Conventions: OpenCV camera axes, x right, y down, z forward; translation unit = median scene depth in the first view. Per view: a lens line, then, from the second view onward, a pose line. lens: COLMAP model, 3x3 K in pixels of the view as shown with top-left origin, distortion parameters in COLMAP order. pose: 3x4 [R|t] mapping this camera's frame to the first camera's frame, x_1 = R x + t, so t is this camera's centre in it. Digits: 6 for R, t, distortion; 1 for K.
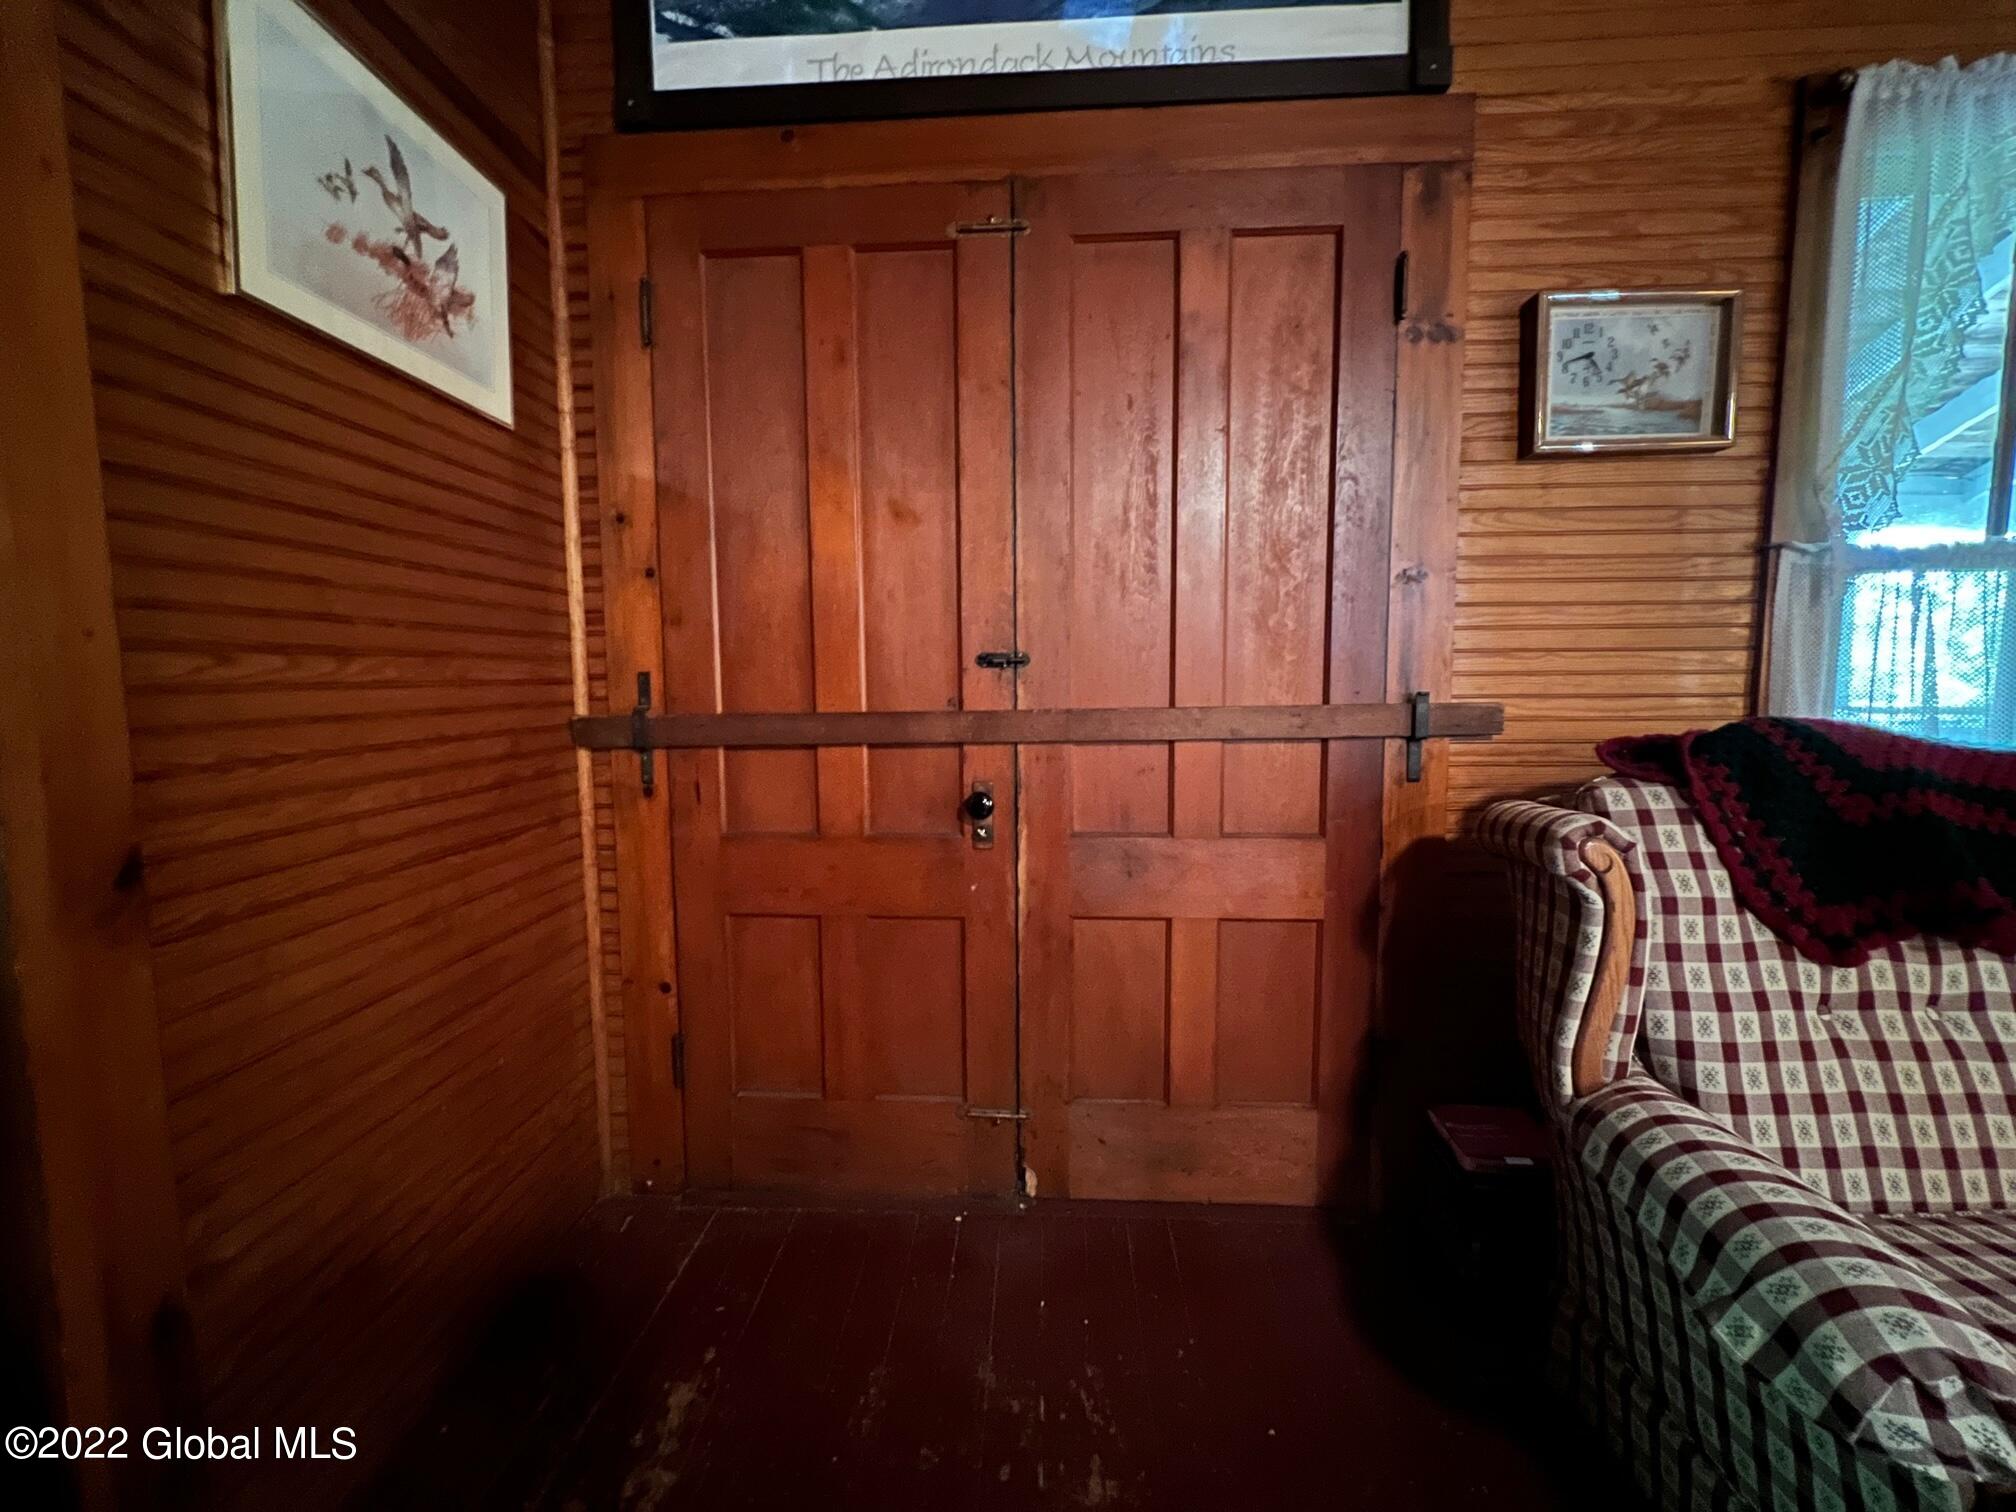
lens RADIAL K [[817.6, 0, 998.5], [0, 817.6, 749.9], [0, 0, 1]] dist [0.000931, 0.000145]
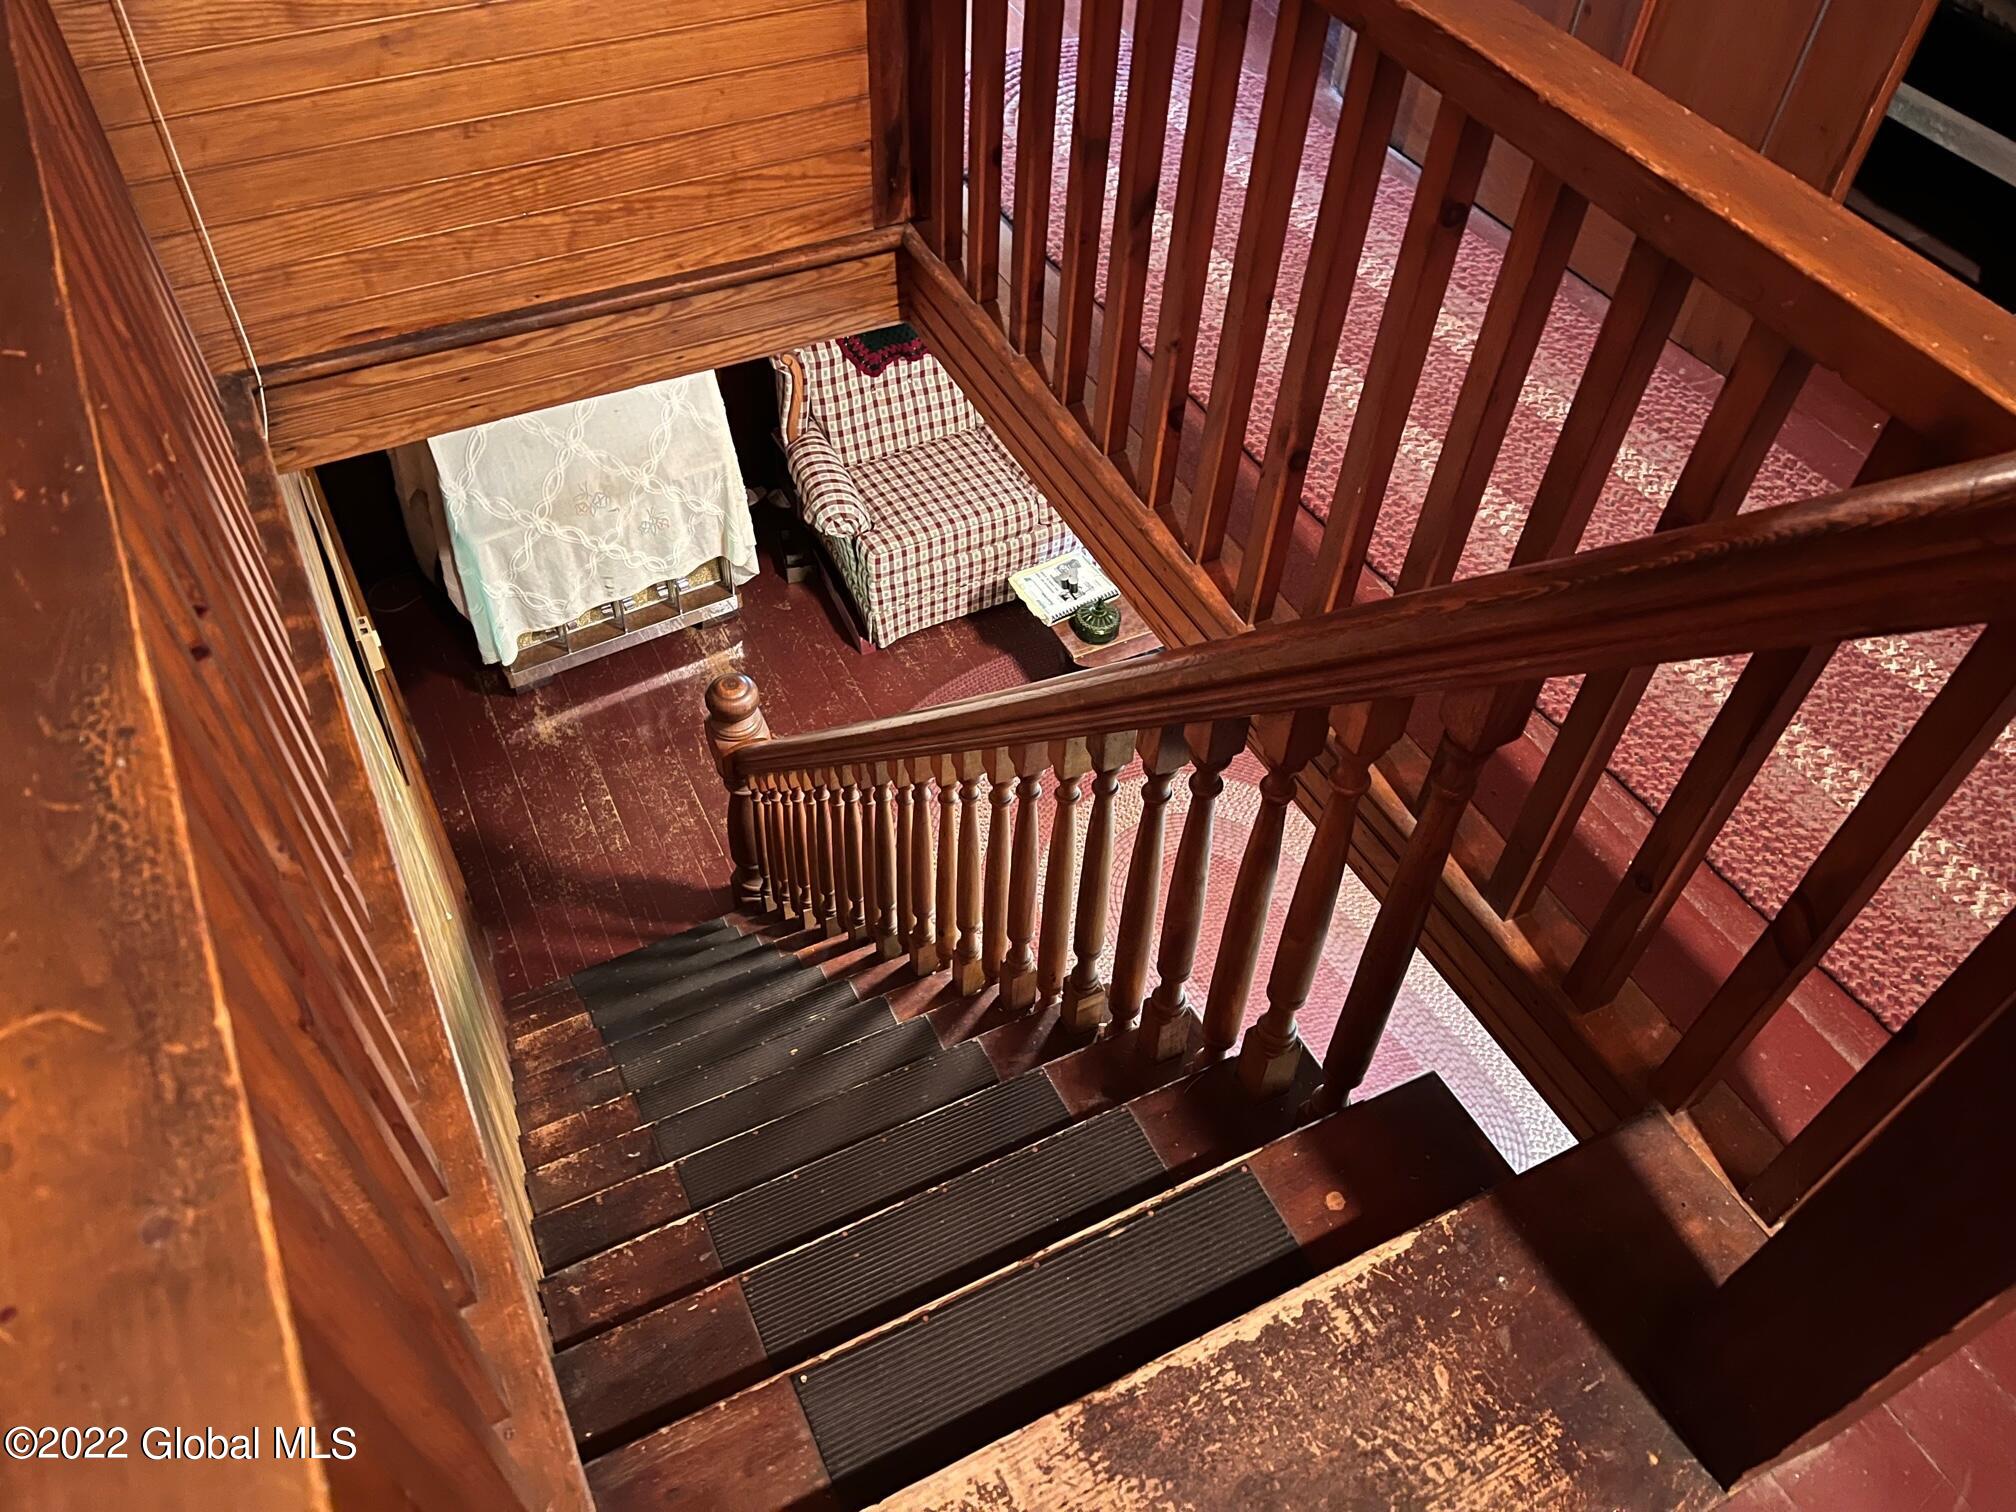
lens RADIAL K [[1518.6, 0, 1007.0], [0, 1518.6, 761.7], [0, 0, 1]] dist [0.014450, 0.001089]
pose [[0.871838, -0.344643, 0.348022, -0.609885], [-0.001429, 0.708755, 0.705454, -1.899887], [-0.489792, -0.615539, 0.617427, -2.470829]]
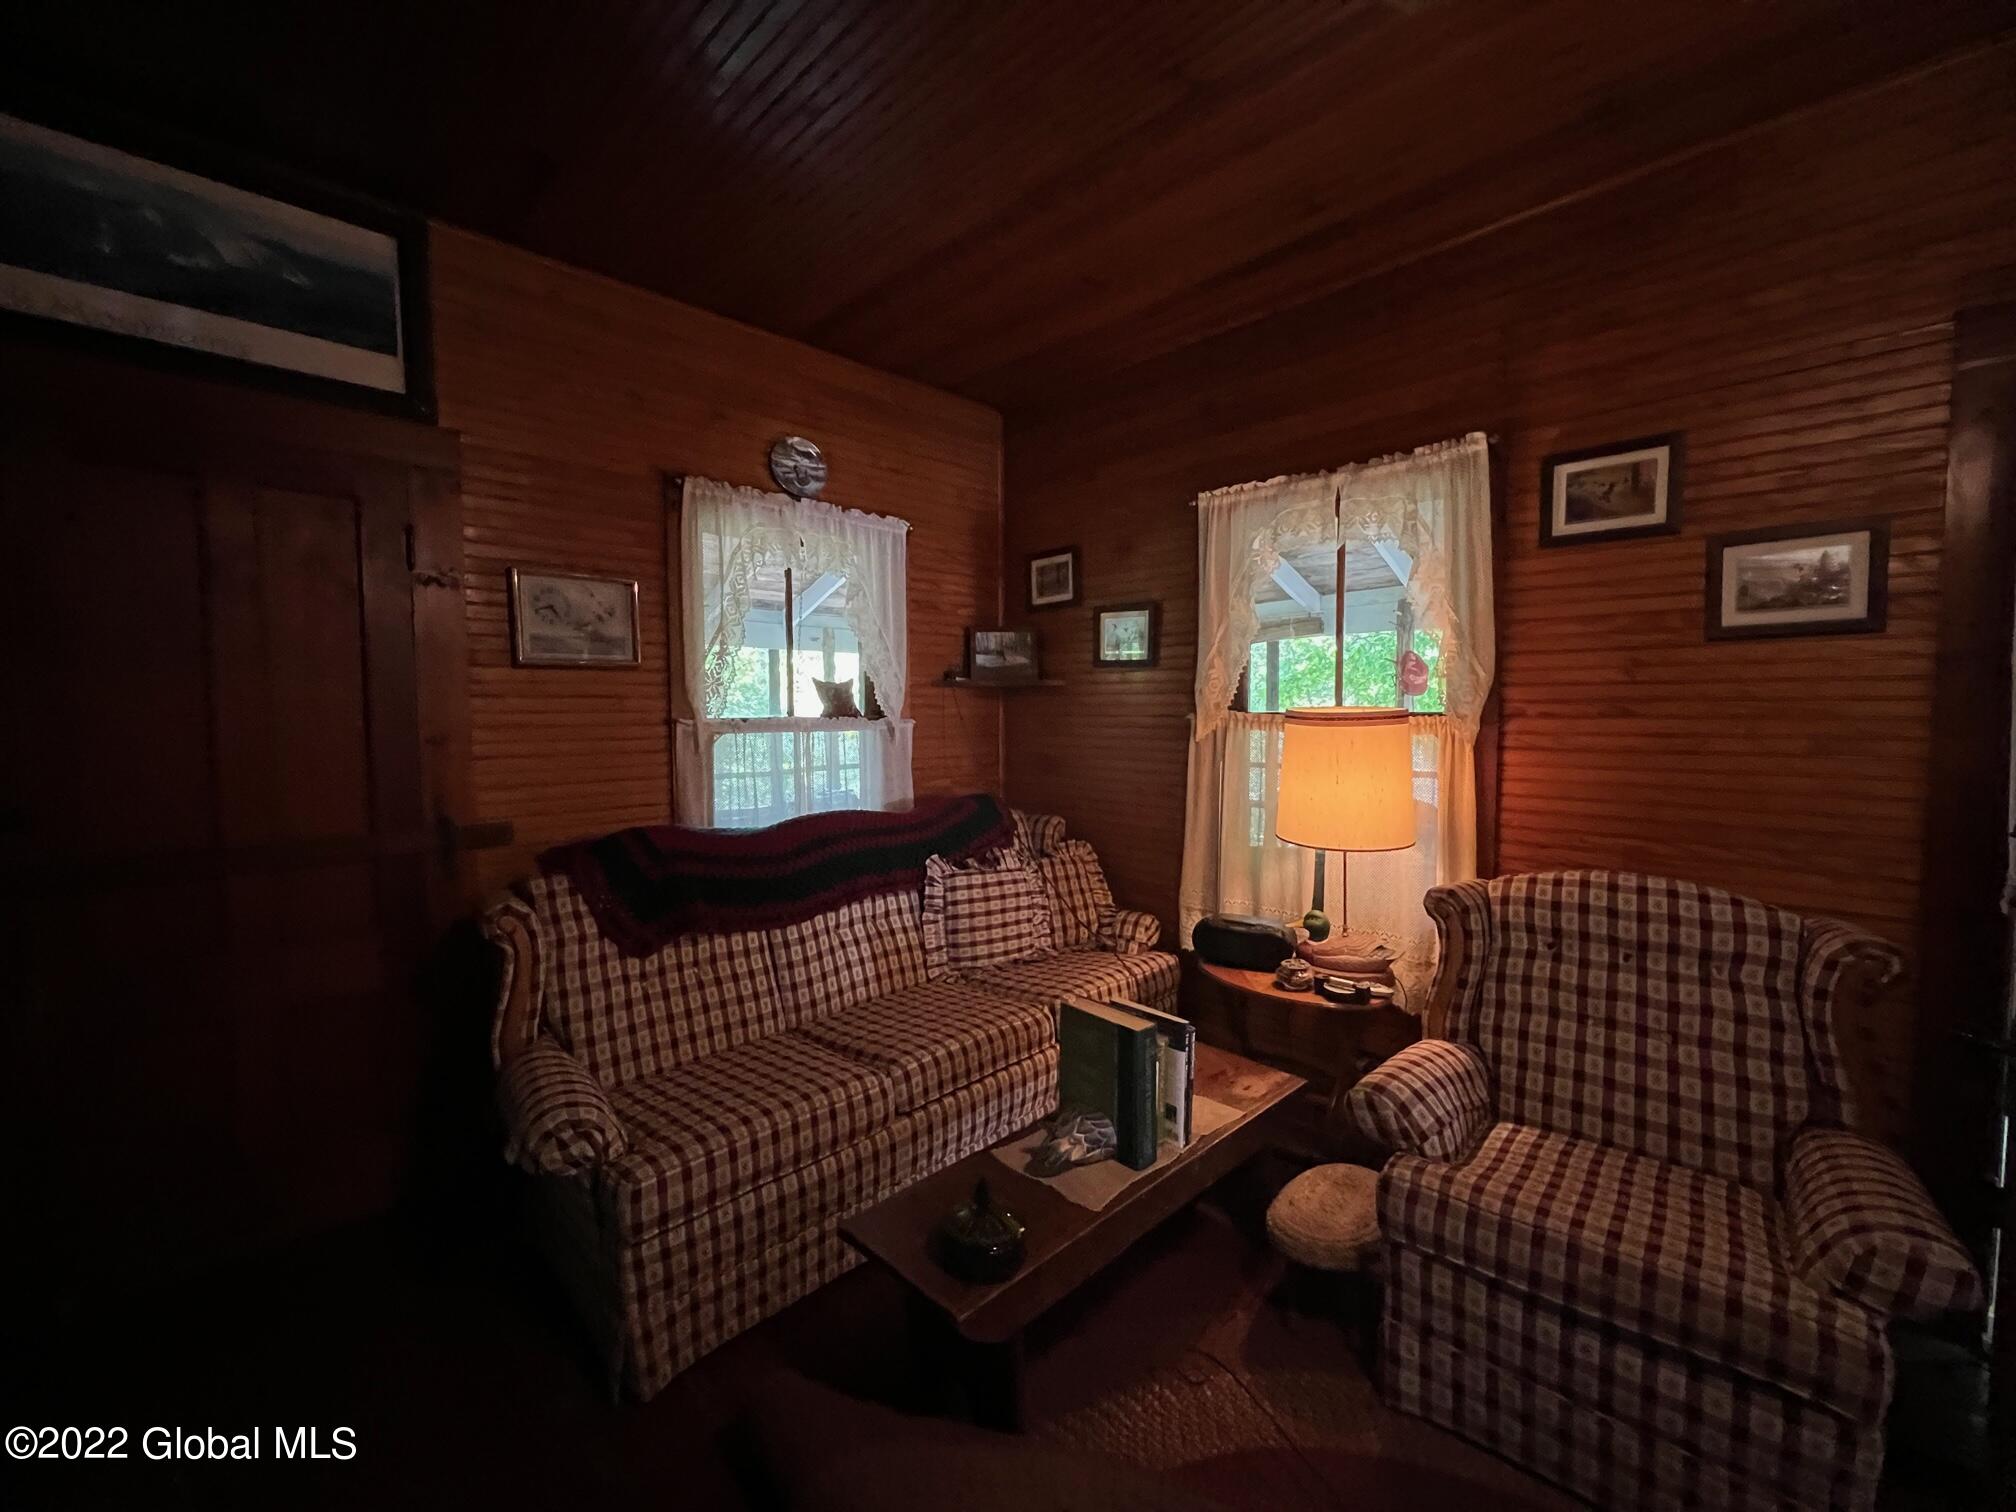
lens RADIAL K [[817.6, 0, 1007.5], [0, 817.6, 750.2], [0, 0, 1]] dist [0.000931, 0.000145]
pose [[0.676048, -0.034432, 0.736053, 0.140202], [0.067811, 0.997576, -0.015617, -0.121192], [-0.733731, 0.060471, 0.676744, -0.839747]]
